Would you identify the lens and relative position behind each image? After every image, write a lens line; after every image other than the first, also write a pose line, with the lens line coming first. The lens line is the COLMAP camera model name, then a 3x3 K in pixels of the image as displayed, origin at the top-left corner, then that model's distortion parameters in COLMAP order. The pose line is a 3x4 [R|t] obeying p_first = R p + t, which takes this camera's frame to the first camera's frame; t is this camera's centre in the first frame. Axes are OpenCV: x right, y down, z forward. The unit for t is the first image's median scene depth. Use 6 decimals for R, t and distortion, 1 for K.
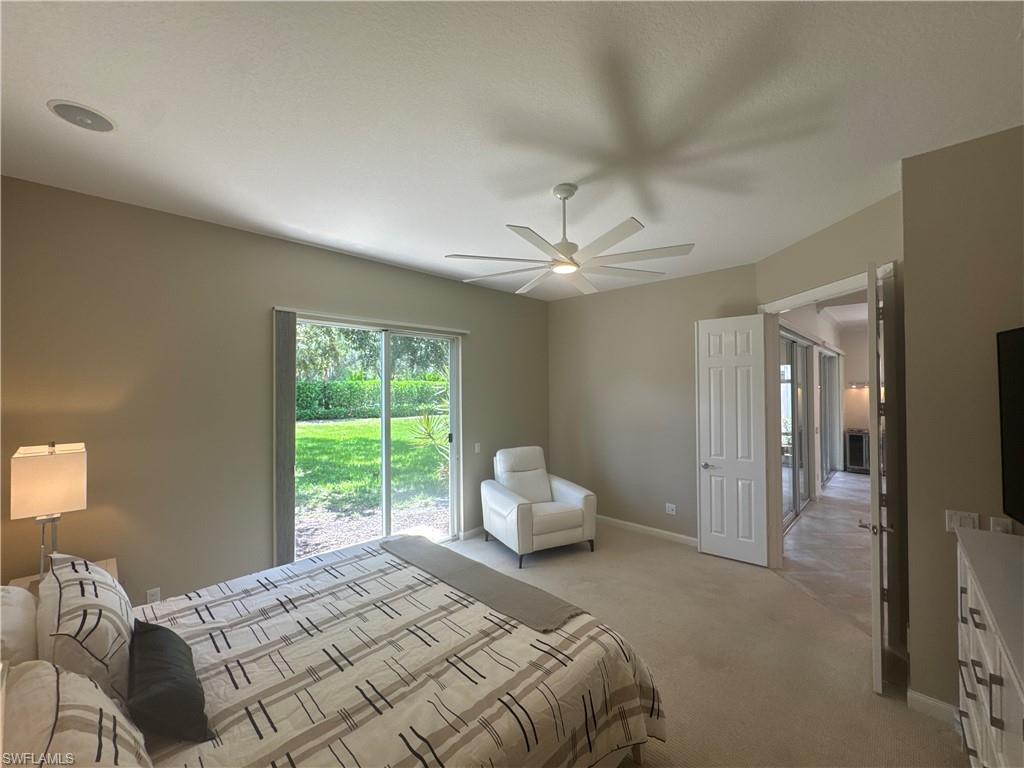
lens RADIAL K [[408.9, 0, 510.8], [0, 408.9, 380.8], [0, 0, 1]] dist [0.000994, -0.000239]
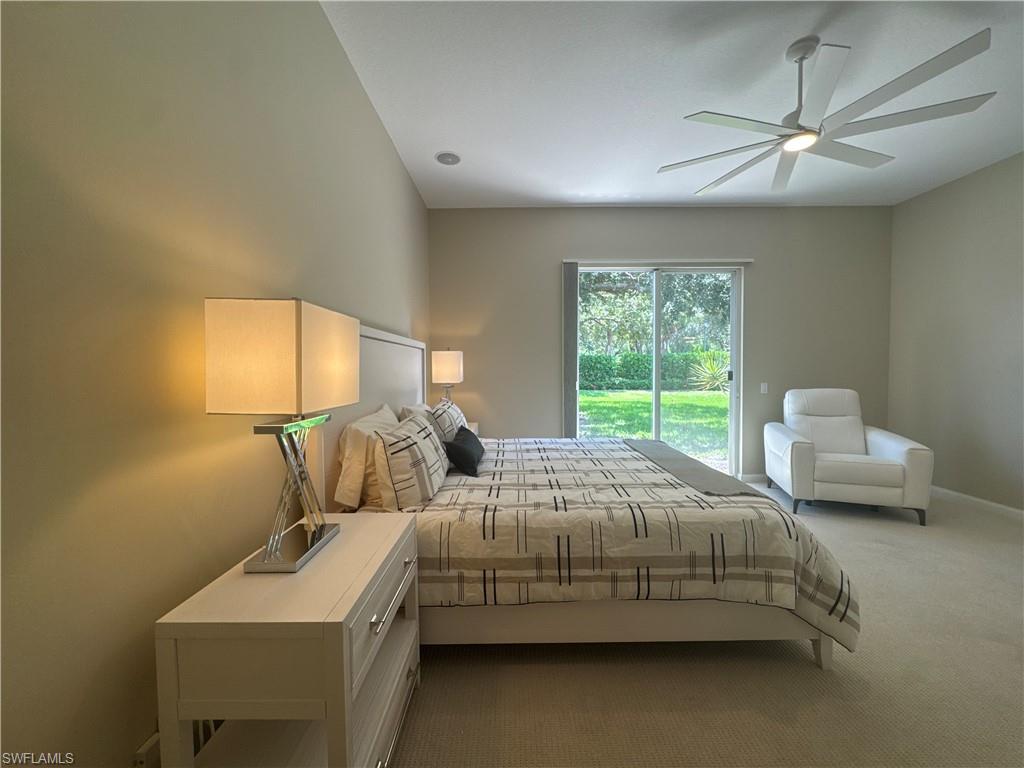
lens RADIAL K [[408.9, 0, 510.8], [0, 408.9, 380.8], [0, 0, 1]] dist [0.000994, -0.000239]
pose [[0.694823, 0.026884, -0.718678, 0.304031], [0.011262, 0.998772, 0.048249, 0.163422], [0.719093, -0.041618, 0.693667, -0.060897]]
